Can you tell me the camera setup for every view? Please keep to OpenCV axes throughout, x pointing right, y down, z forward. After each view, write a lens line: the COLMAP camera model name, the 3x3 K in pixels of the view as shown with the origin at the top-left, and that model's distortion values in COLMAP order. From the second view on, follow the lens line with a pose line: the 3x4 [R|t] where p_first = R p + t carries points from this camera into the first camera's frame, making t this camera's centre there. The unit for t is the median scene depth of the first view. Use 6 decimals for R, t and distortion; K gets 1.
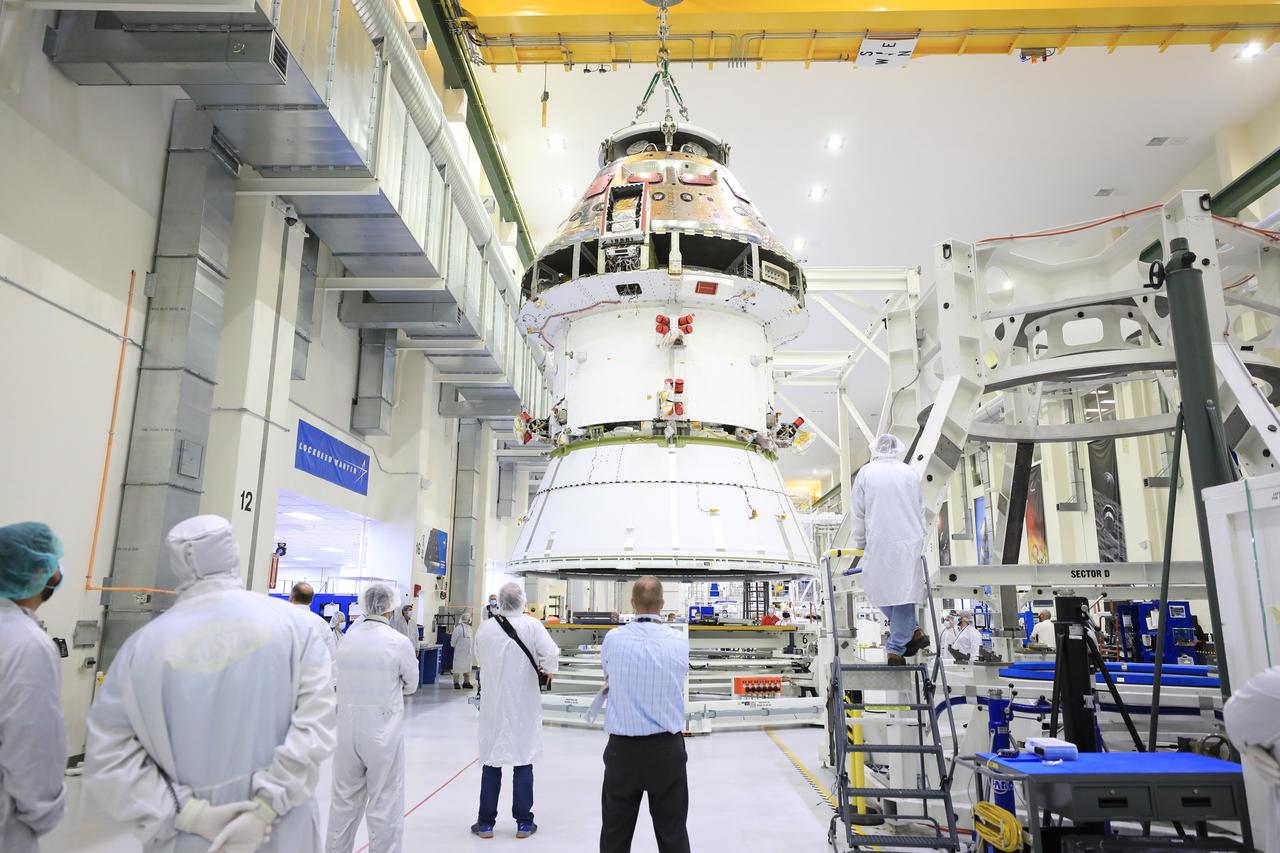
lens RADIAL K [[876.2, 0, 640.0], [0, 876.2, 426.5], [0, 0, 1]] dist [-0.031431, 0.014815]
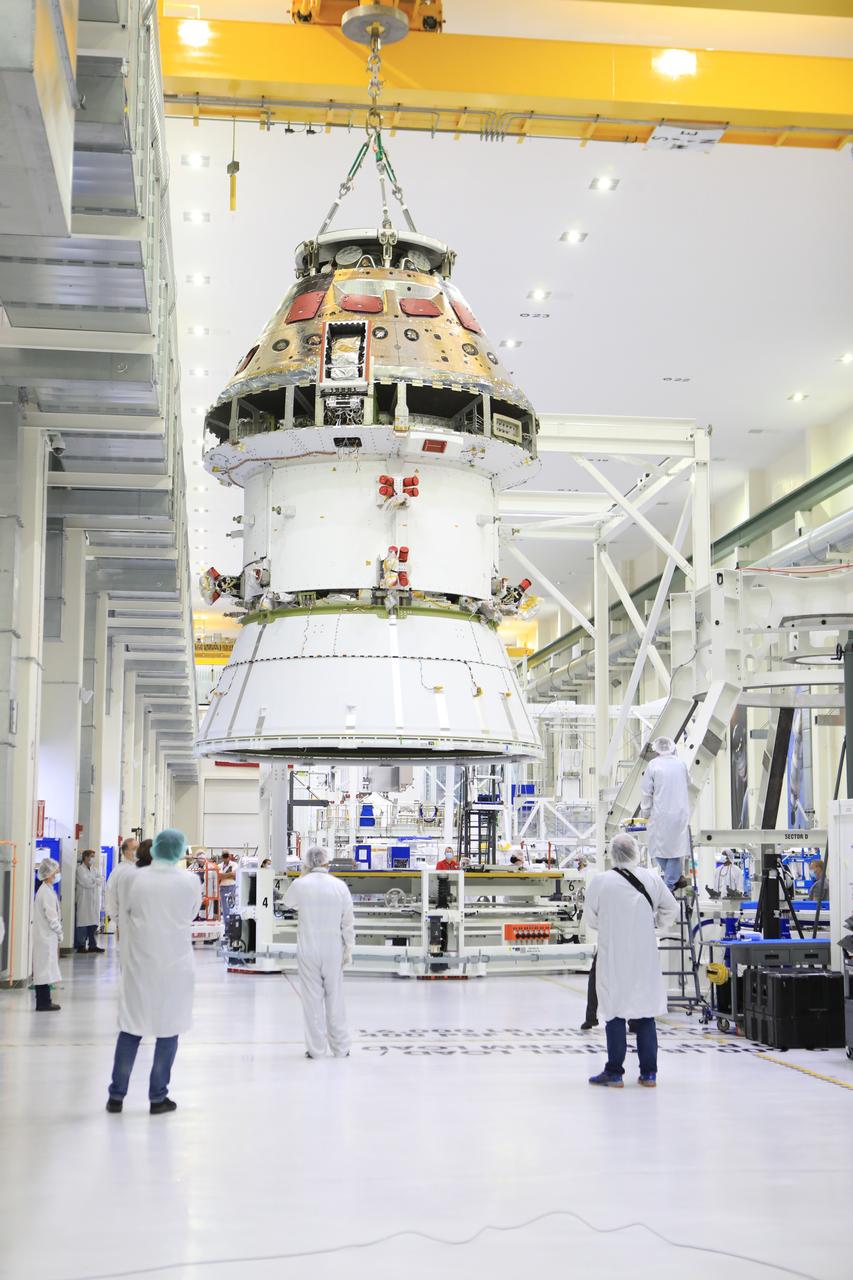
lens RADIAL K [[1726.6, 0, 426.5], [0, 1726.6, 640.0], [0, 0, 1]] dist [0.009865, 0.027829]
pose [[0.989617, 0.015073, 0.142937, -0.182418], [-0.028256, 0.995481, 0.090655, -0.116351], [-0.140924, -0.093752, 0.985571, -0.779288]]
